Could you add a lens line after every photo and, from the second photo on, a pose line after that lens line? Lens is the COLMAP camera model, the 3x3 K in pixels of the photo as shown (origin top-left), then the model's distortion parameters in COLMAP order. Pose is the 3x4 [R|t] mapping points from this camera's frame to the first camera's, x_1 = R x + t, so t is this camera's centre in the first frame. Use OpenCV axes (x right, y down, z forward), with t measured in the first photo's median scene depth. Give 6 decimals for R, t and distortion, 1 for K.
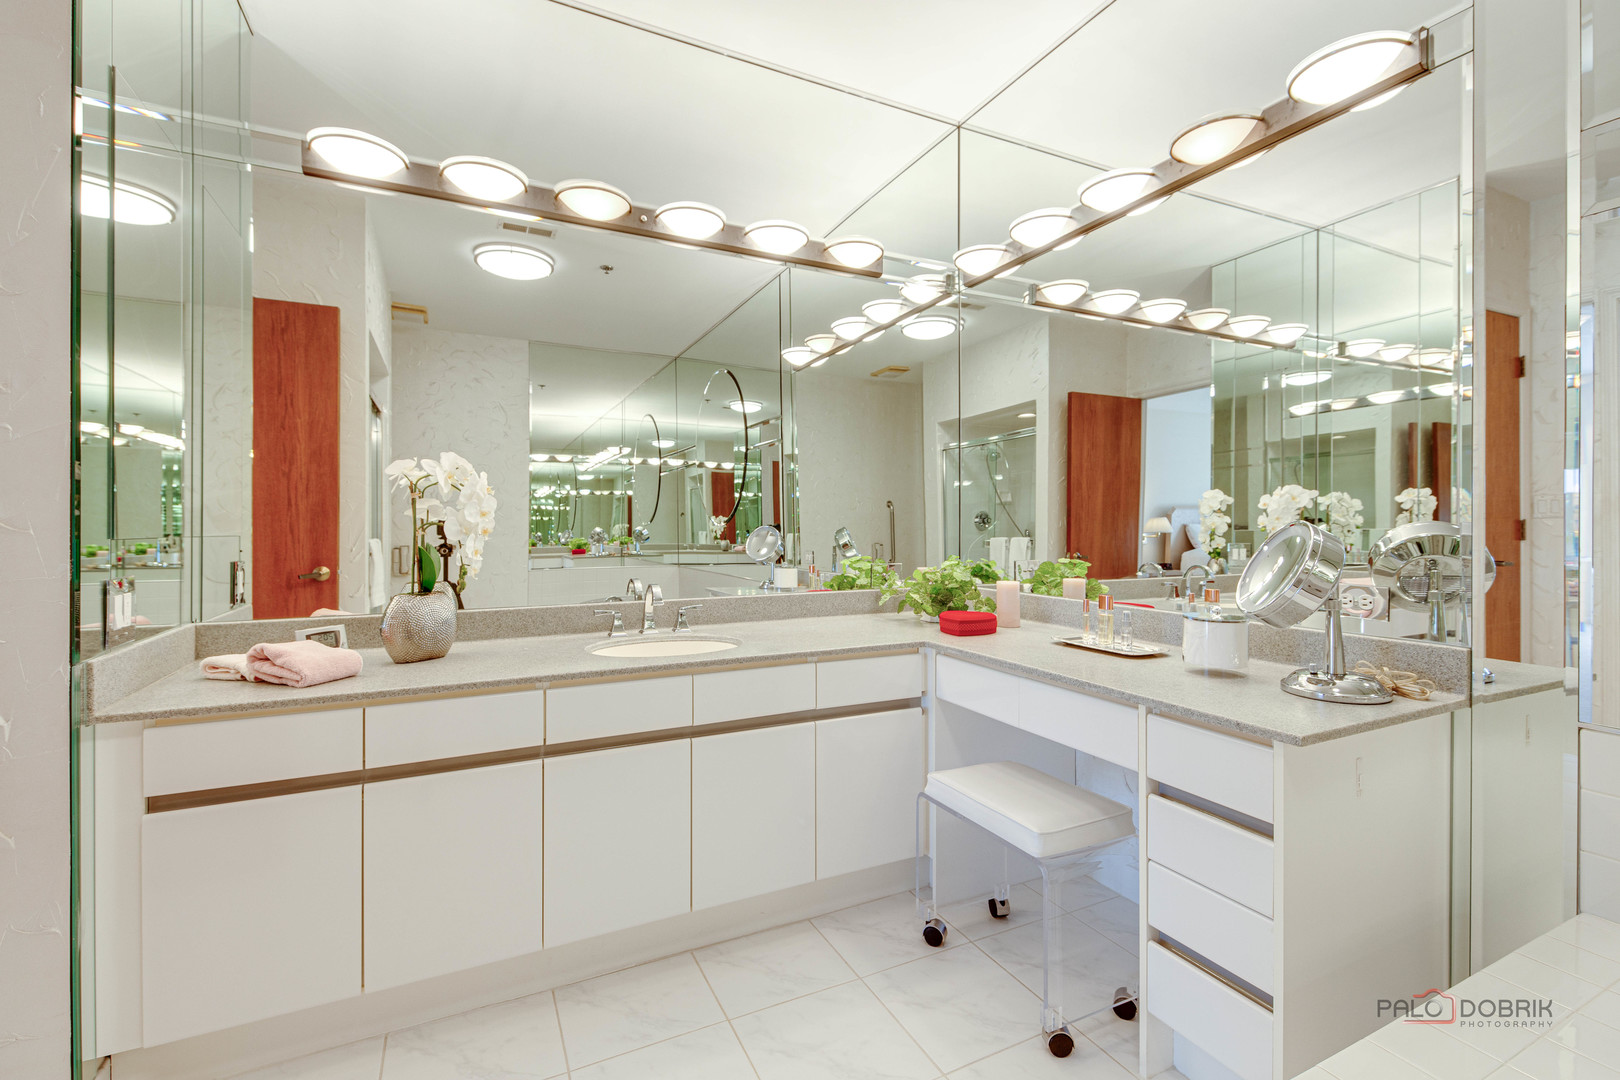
lens RADIAL K [[692.8, 0, 804.3], [0, 692.8, 526.4], [0, 0, 1]] dist [0.009957, -0.000284]
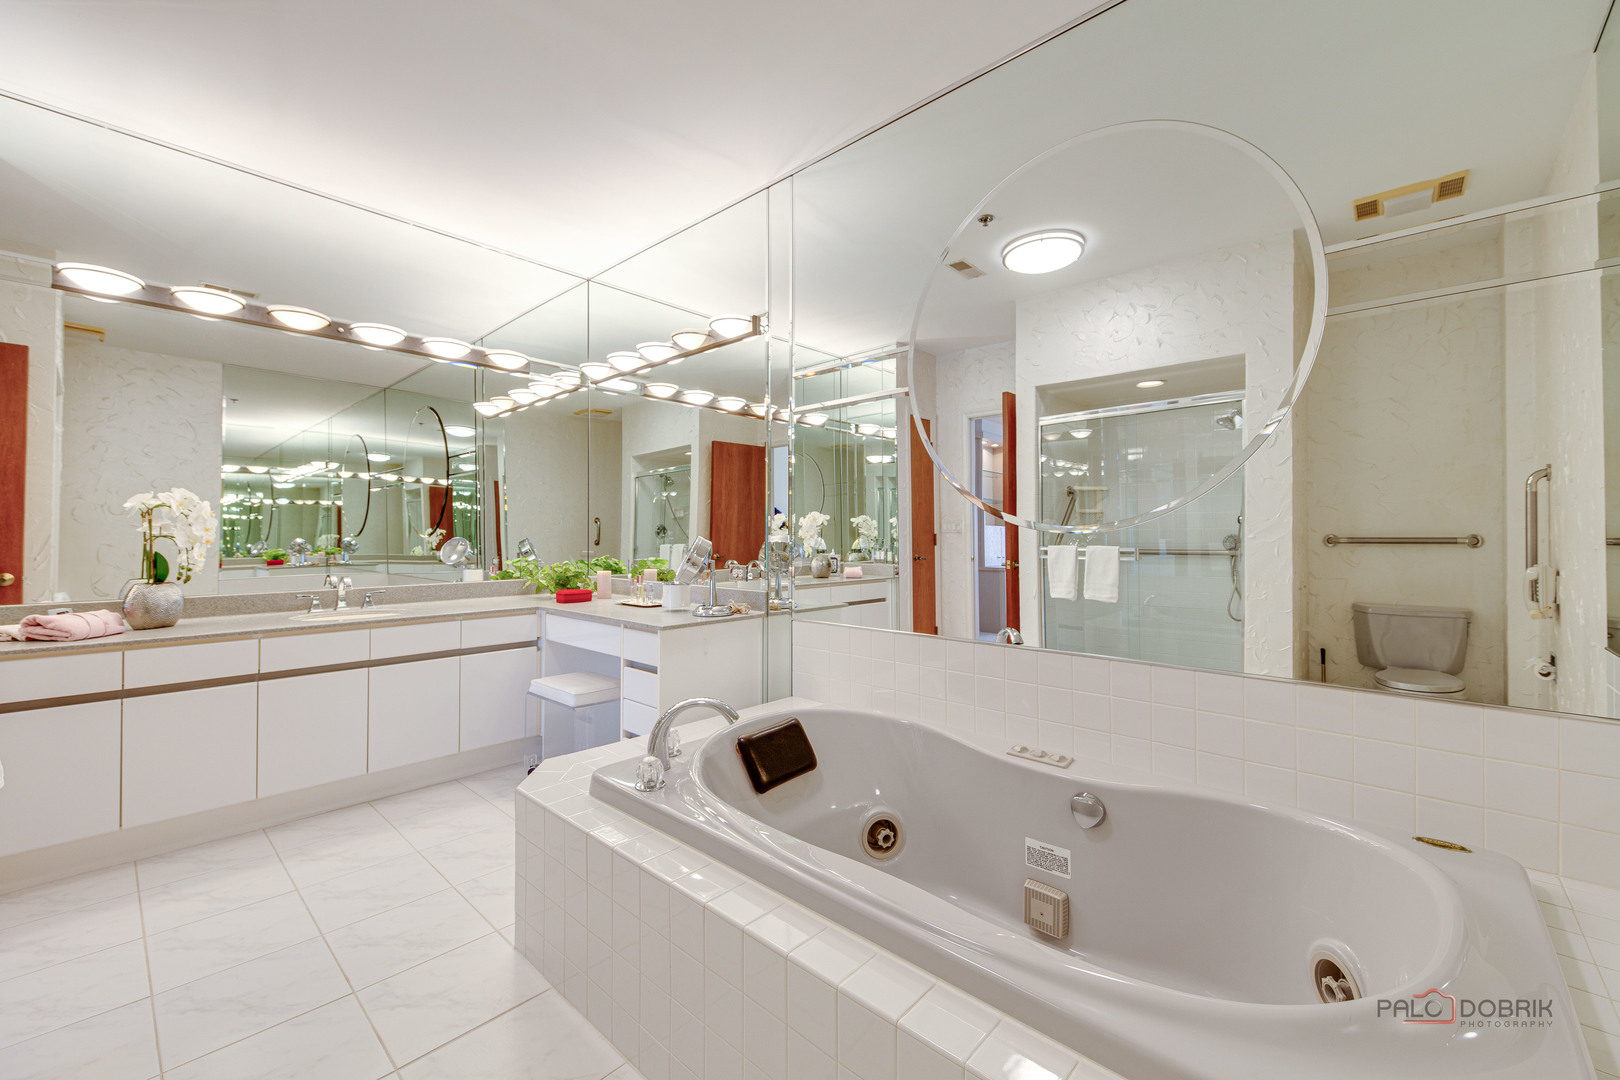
lens RADIAL K [[654.2, 0, 814.2], [0, 654.2, 526.0], [0, 0, 1]] dist [0.003294, -0.002585]
pose [[0.929593, 0.005368, 0.368548, 0.181626], [0.000828, 0.999861, -0.016651, -0.001054], [-0.368586, 0.015784, 0.929460, -0.619365]]
